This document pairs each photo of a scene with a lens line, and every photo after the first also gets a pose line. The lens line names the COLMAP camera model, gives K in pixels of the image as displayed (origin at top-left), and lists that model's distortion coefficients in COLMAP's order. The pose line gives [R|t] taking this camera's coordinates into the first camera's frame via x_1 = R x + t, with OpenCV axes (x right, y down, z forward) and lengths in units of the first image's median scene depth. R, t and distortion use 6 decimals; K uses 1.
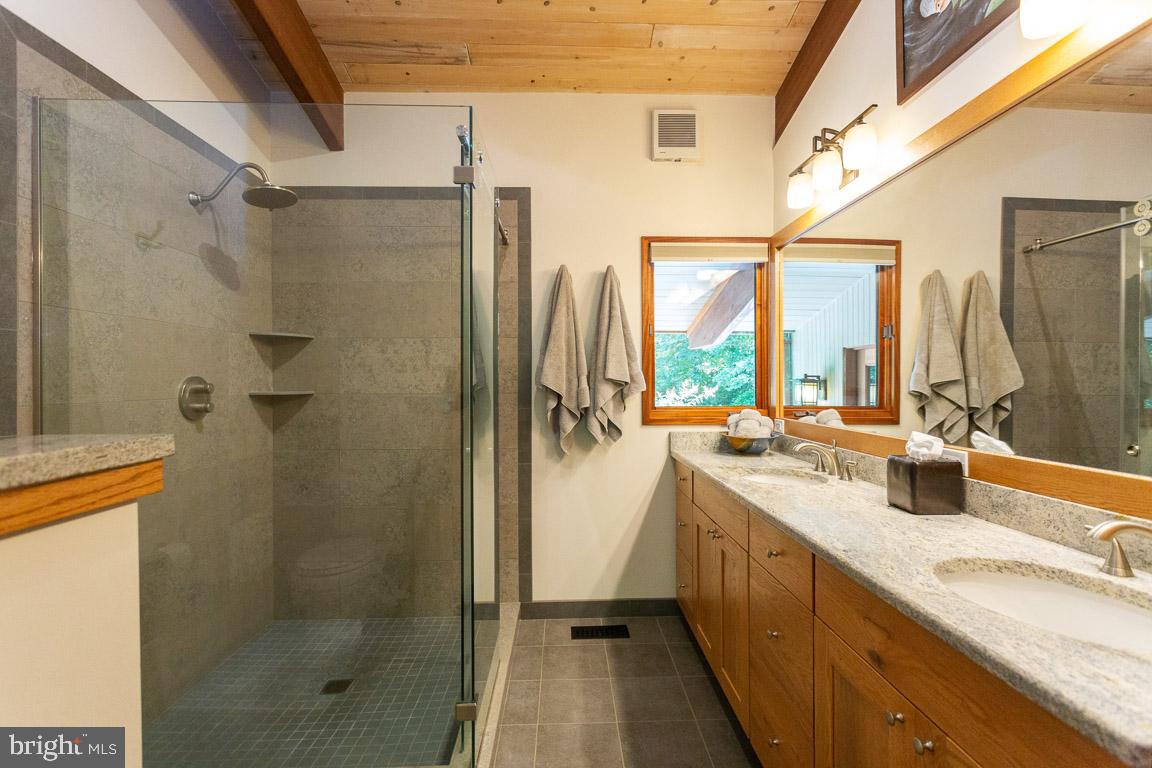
lens RADIAL K [[548.8, 0, 583.7], [0, 548.8, 383.7], [0, 0, 1]] dist [0.000646, -0.000035]
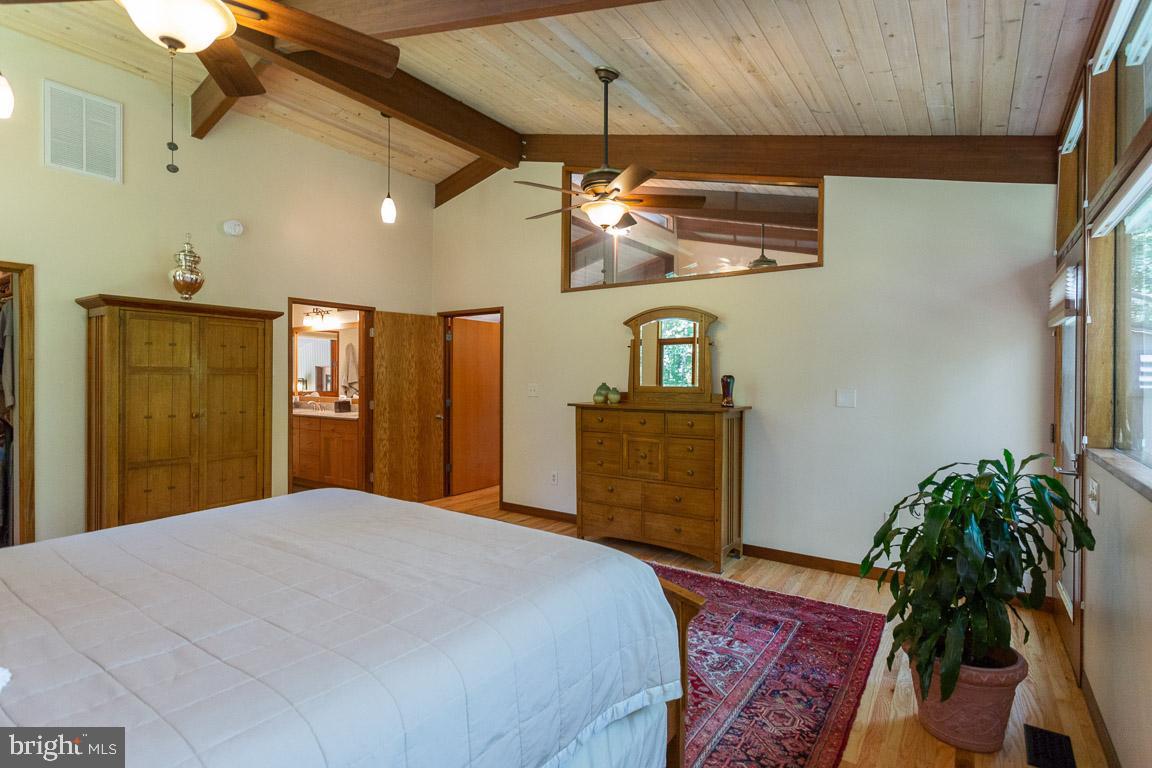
lens RADIAL K [[562.6, 0, 581.0], [0, 562.6, 387.4], [0, 0, 1]] dist [0.000278, -0.000193]
pose [[0.608629, -0.008743, 0.793407, -0.973192], [-0.004431, 0.999886, 0.014417, -0.023774], [-0.793443, -0.012290, 0.608521, -1.770284]]
